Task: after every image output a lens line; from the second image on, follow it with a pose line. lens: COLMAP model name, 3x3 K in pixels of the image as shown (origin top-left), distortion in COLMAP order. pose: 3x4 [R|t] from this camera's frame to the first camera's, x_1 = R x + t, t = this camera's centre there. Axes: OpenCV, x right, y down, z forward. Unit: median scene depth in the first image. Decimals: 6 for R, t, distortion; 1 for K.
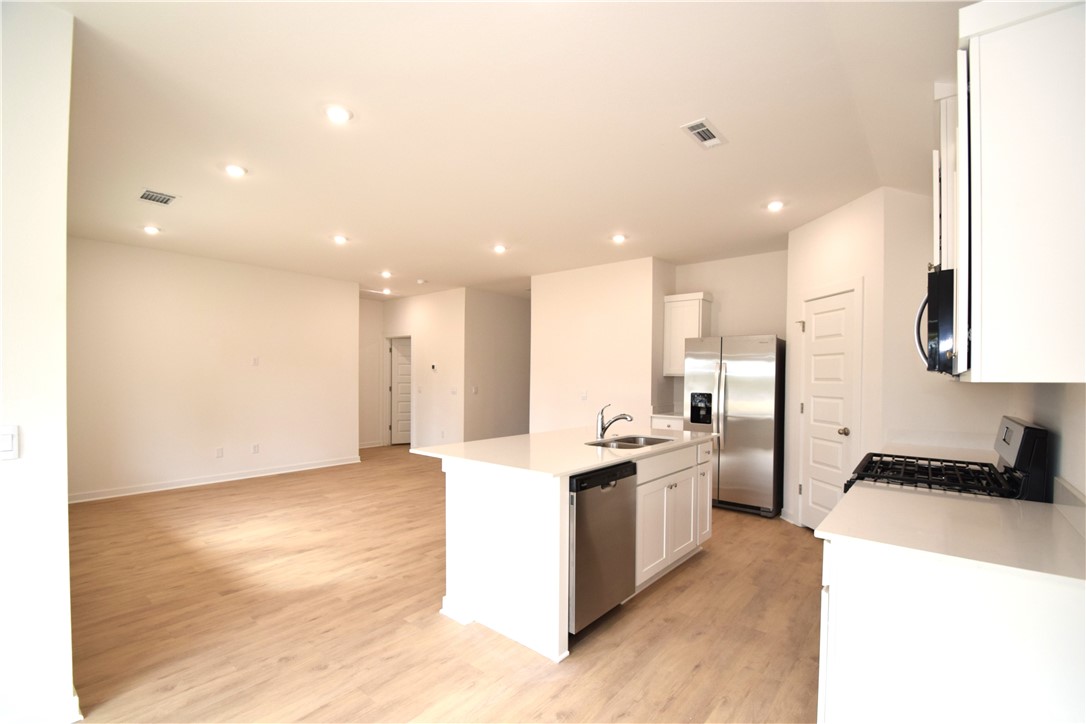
lens RADIAL K [[480.9, 0, 542.0], [0, 480.9, 382.6], [0, 0, 1]] dist [0.004126, -0.010592]
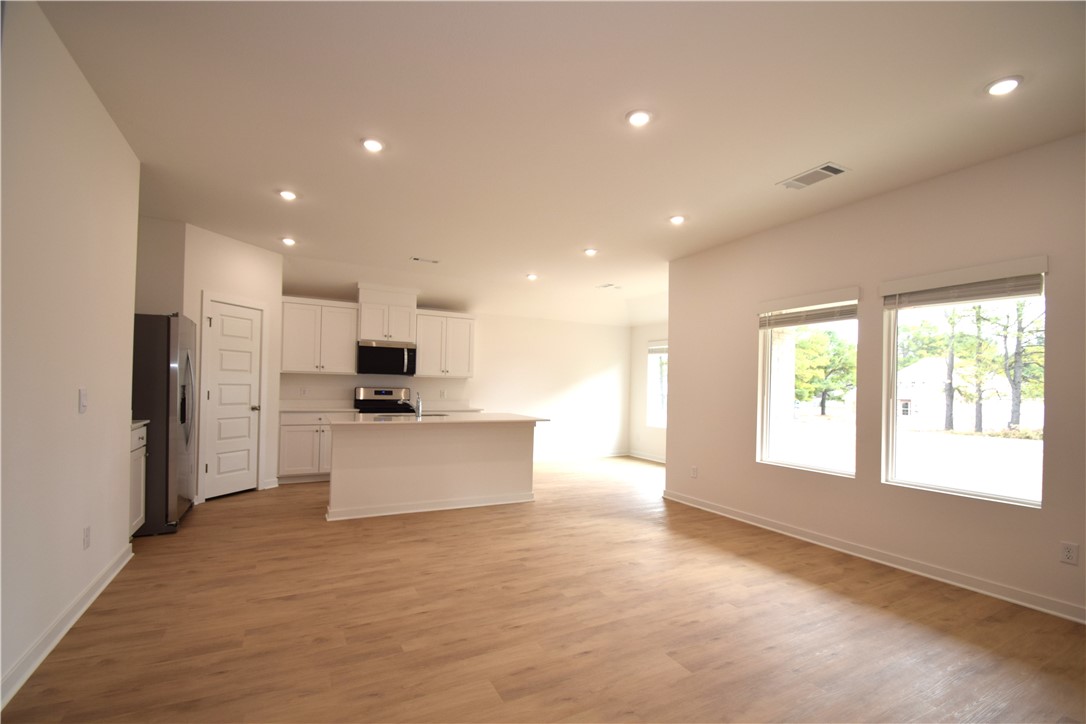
lens RADIAL K [[480.9, 0, 541.5], [0, 480.9, 383.1], [0, 0, 1]] dist [0.004126, -0.010592]
pose [[-0.924233, -0.025948, 0.380947, -0.599451], [-0.024854, 0.999661, 0.007791, -0.003032], [-0.381020, -0.002268, -0.924564, 1.736900]]
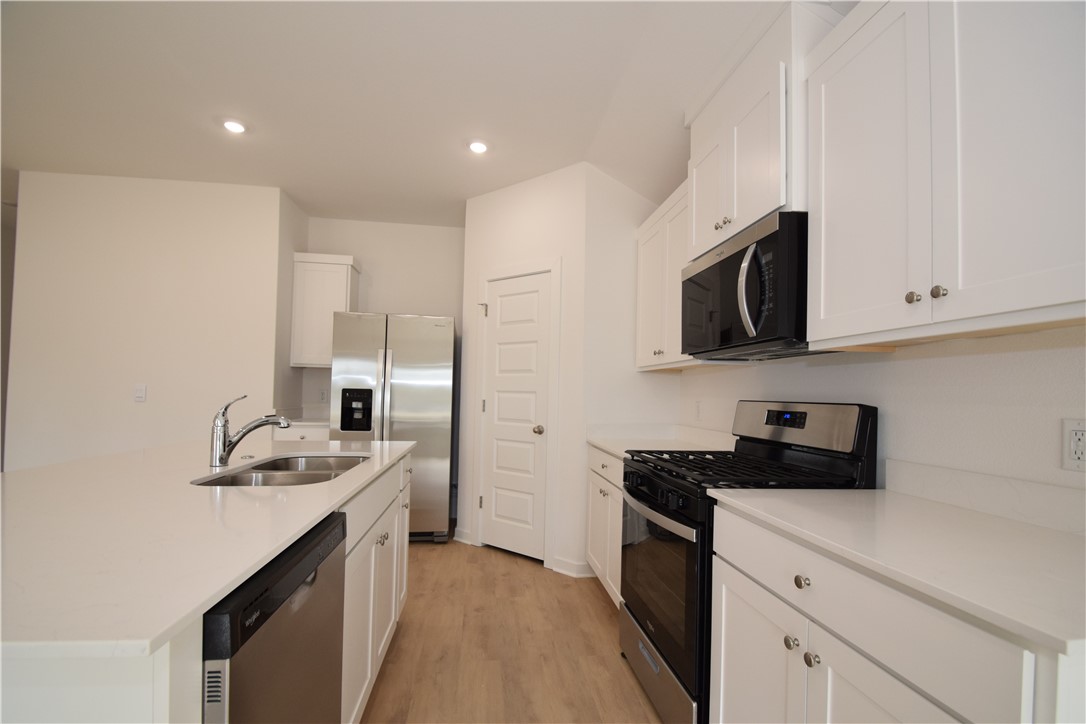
lens RADIAL K [[480.9, 0, 545.5], [0, 480.9, 382.6], [0, 0, 1]] dist [0.004126, -0.010592]
pose [[0.677718, 0.022905, 0.734965, -0.011070], [-0.007337, 0.999676, -0.024389, 0.032367], [-0.735285, 0.011137, 0.677667, 0.342640]]
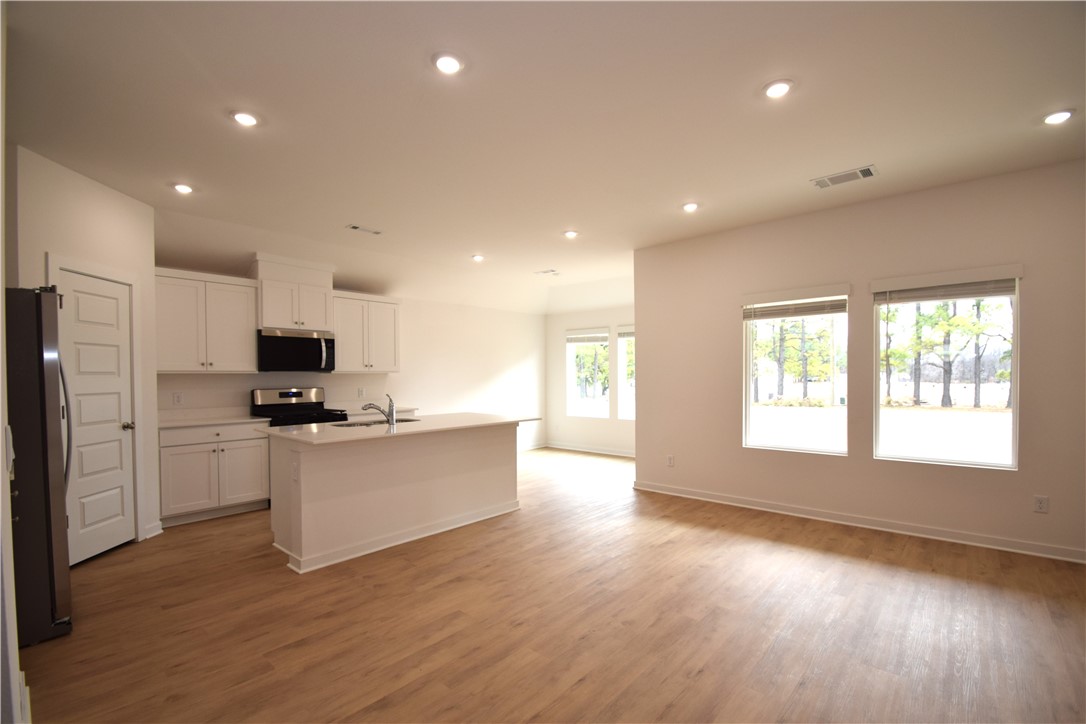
lens RADIAL K [[480.9, 0, 540.7], [0, 480.9, 381.9], [0, 0, 1]] dist [0.004126, -0.010592]
pose [[-0.999275, -0.001447, 0.038045, -0.221223], [-0.000377, 0.999604, 0.028120, -0.014612], [-0.038070, 0.028085, -0.998880, 1.702584]]
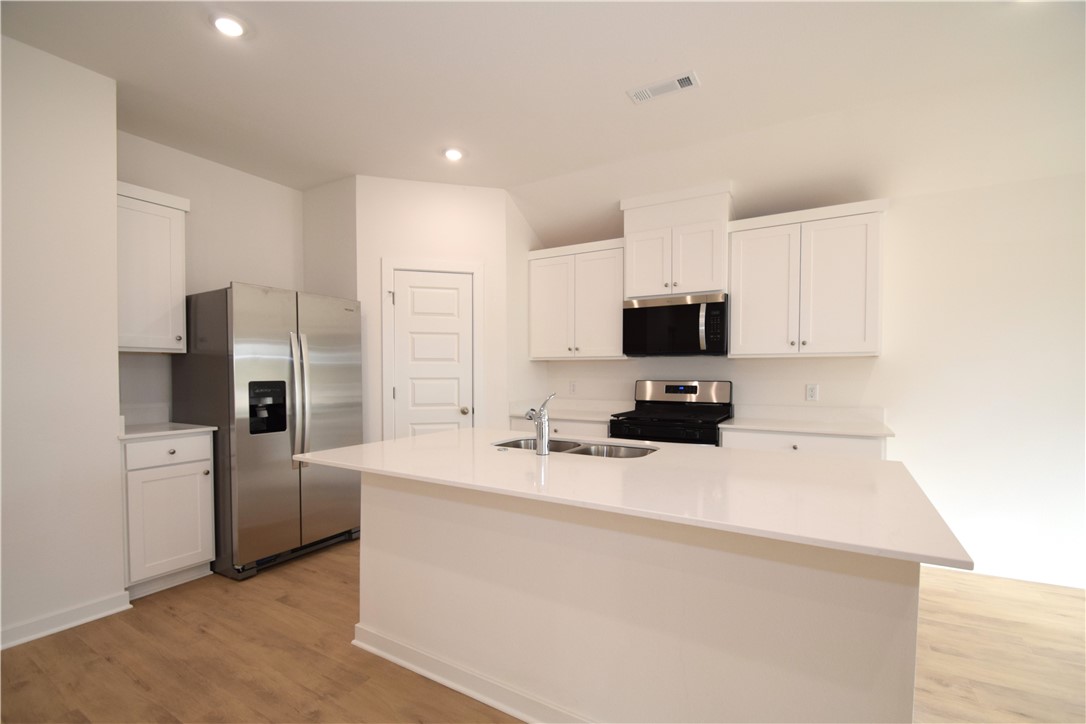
lens RADIAL K [[480.9, 0, 539.1], [0, 480.9, 381.3], [0, 0, 1]] dist [0.004126, -0.010592]
pose [[-0.155622, -0.029518, 0.987375, -0.351227], [0.011358, 0.999434, 0.031669, 0.008072], [-0.987751, 0.016143, -0.155199, 0.875808]]
